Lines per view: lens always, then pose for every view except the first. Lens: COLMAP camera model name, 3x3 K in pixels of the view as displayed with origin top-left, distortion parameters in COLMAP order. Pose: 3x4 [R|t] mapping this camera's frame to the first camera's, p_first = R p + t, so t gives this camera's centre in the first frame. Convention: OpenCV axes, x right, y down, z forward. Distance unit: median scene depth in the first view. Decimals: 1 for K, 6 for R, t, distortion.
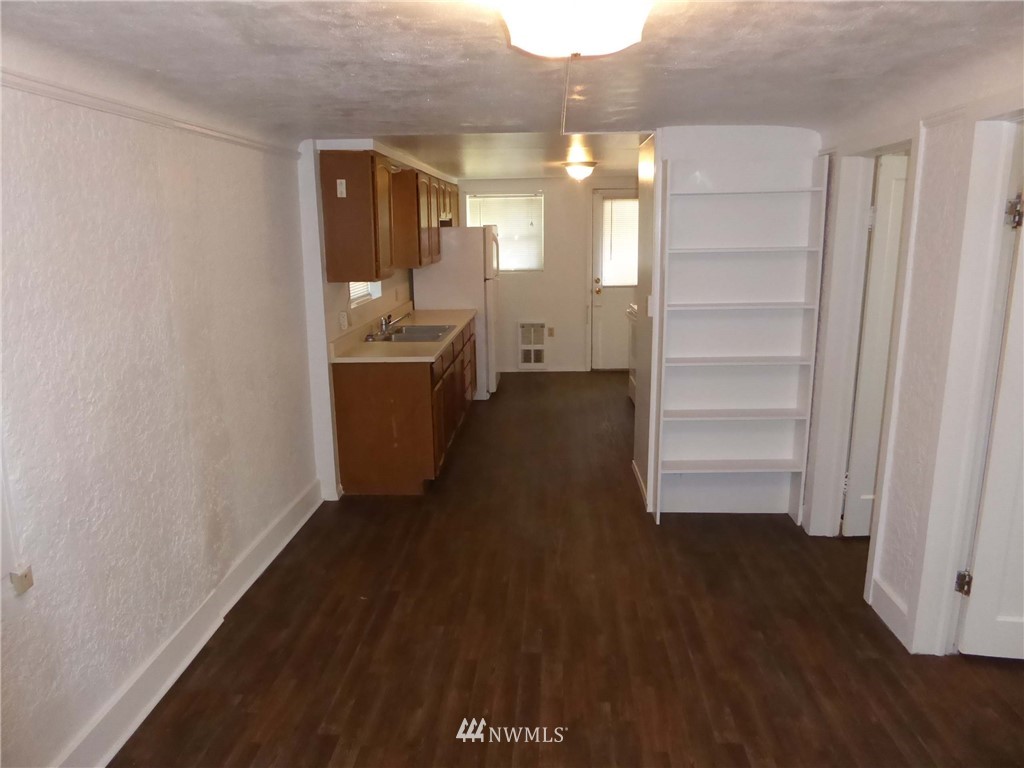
lens RADIAL K [[728.3, 0, 512.0], [0, 728.3, 384.0], [0, 0, 1]] dist [-0.098265, 0.001628]
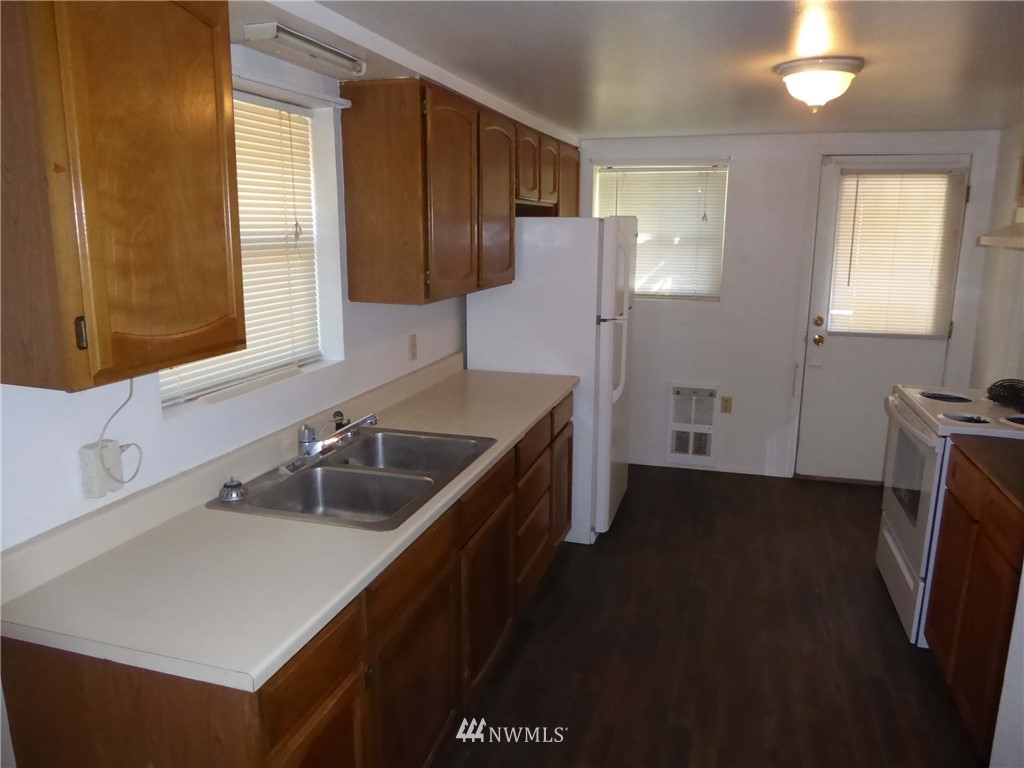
lens RADIAL K [[741.4, 0, 512.0], [0, 741.4, 384.0], [0, 0, 1]] dist [-0.026242, 0.002378]
pose [[0.970231, 0.068433, -0.232312, 0.024126], [-0.069253, 0.997588, 0.004635, -0.081137], [0.232069, 0.011591, 0.972630, 0.395810]]
